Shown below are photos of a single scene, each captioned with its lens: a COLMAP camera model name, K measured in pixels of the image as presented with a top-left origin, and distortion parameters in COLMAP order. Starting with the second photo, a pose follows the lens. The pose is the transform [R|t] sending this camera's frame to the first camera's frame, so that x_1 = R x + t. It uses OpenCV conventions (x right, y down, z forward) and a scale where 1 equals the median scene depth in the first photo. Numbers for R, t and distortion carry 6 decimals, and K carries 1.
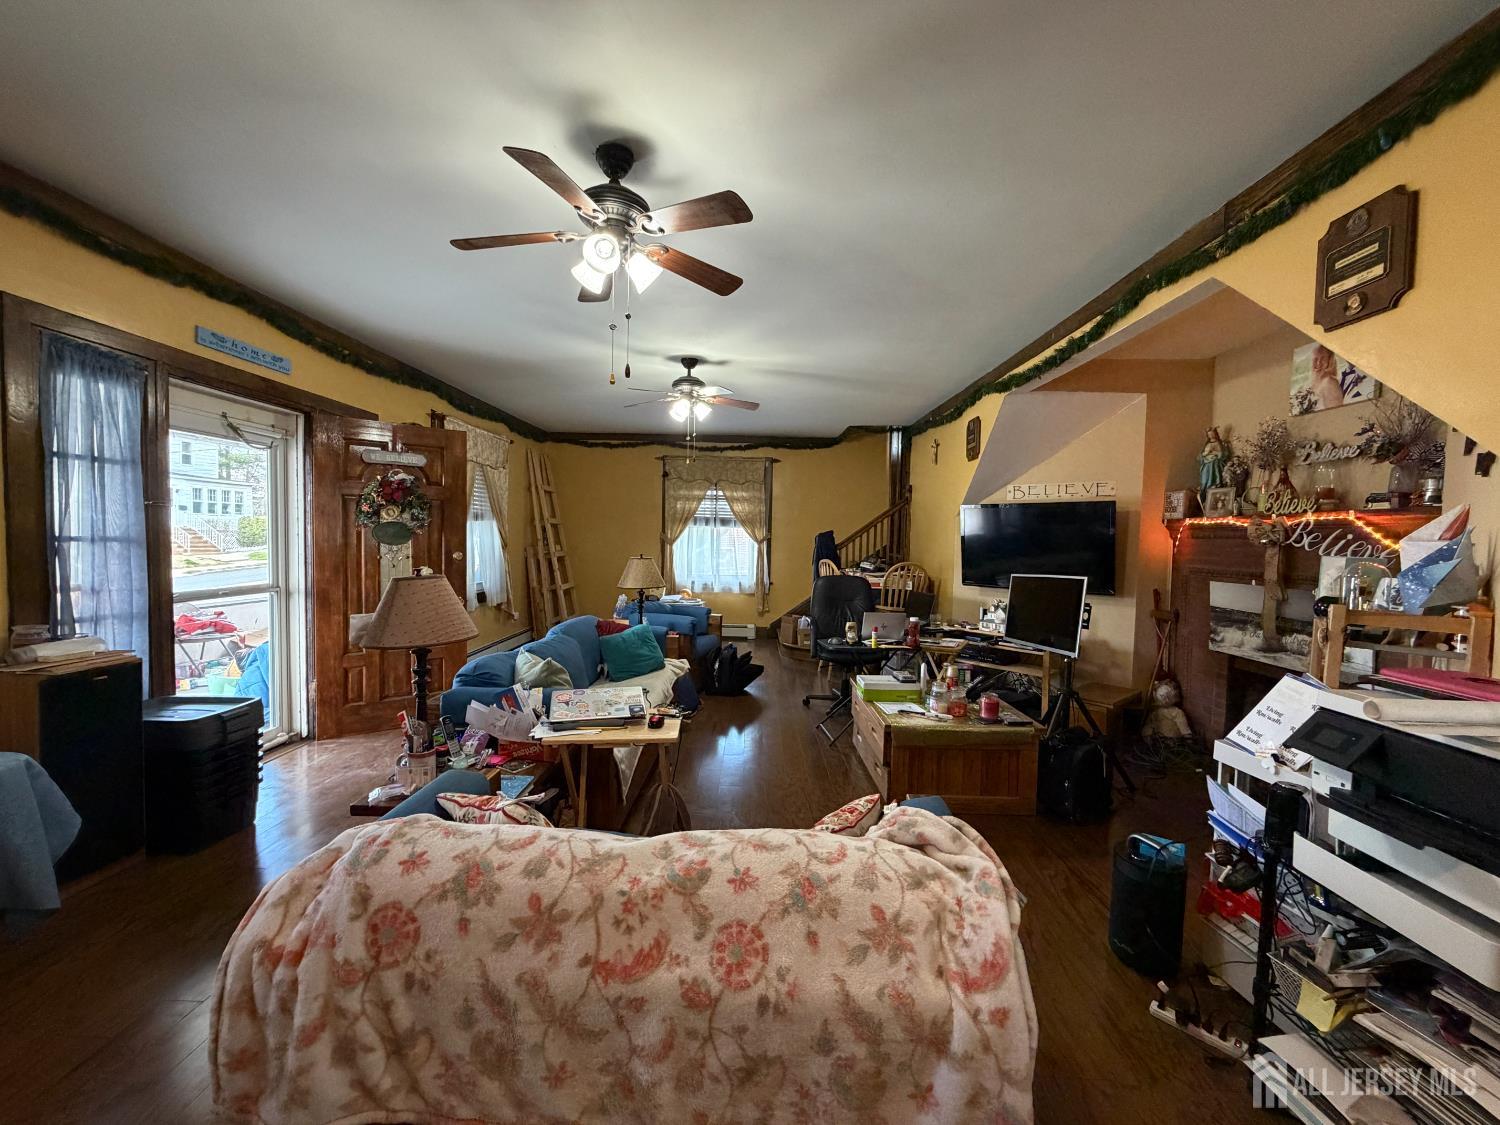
lens RADIAL K [[601.0, 0, 750.0], [0, 601.0, 562.5], [0, 0, 1]] dist [-0.000406, -0.000033]
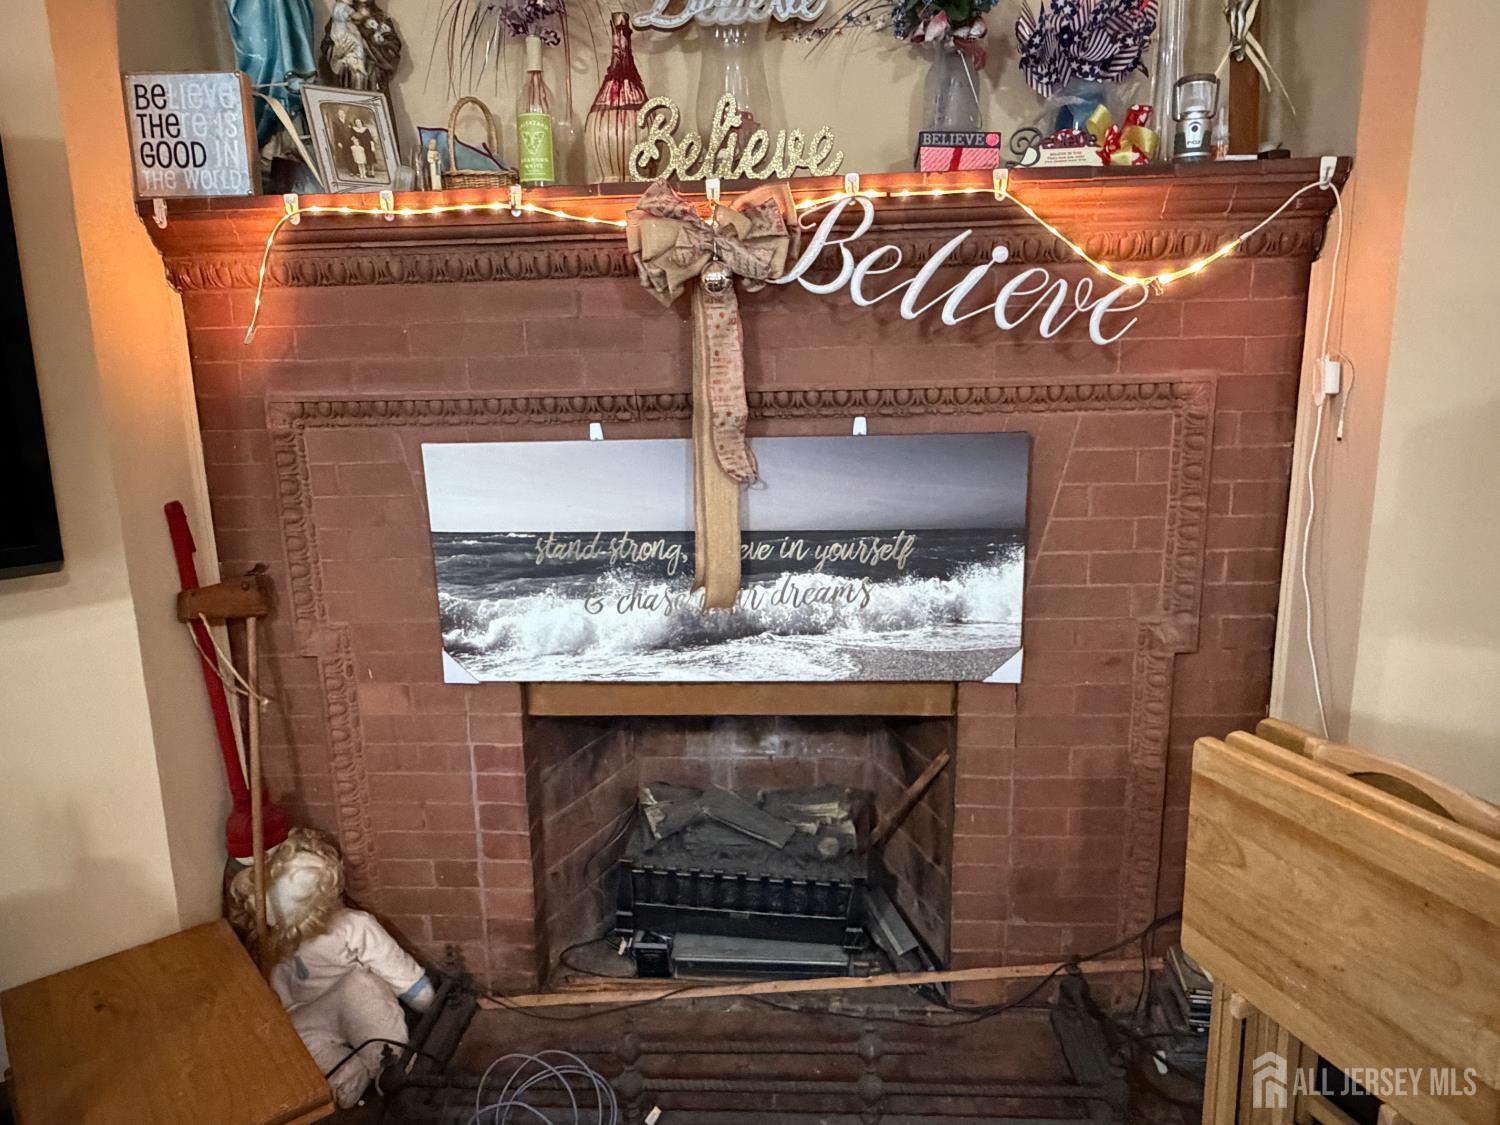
lens RADIAL K [[1008.7, 0, 750.0], [0, 1008.7, 562.5], [0, 0, 1]] dist [0.003115, -0.000039]
pose [[0.038919, -0.224960, 0.973590, 0.338496], [0.063945, 0.972892, 0.222243, -0.008636], [-0.997194, 0.053606, 0.052249, 0.883879]]
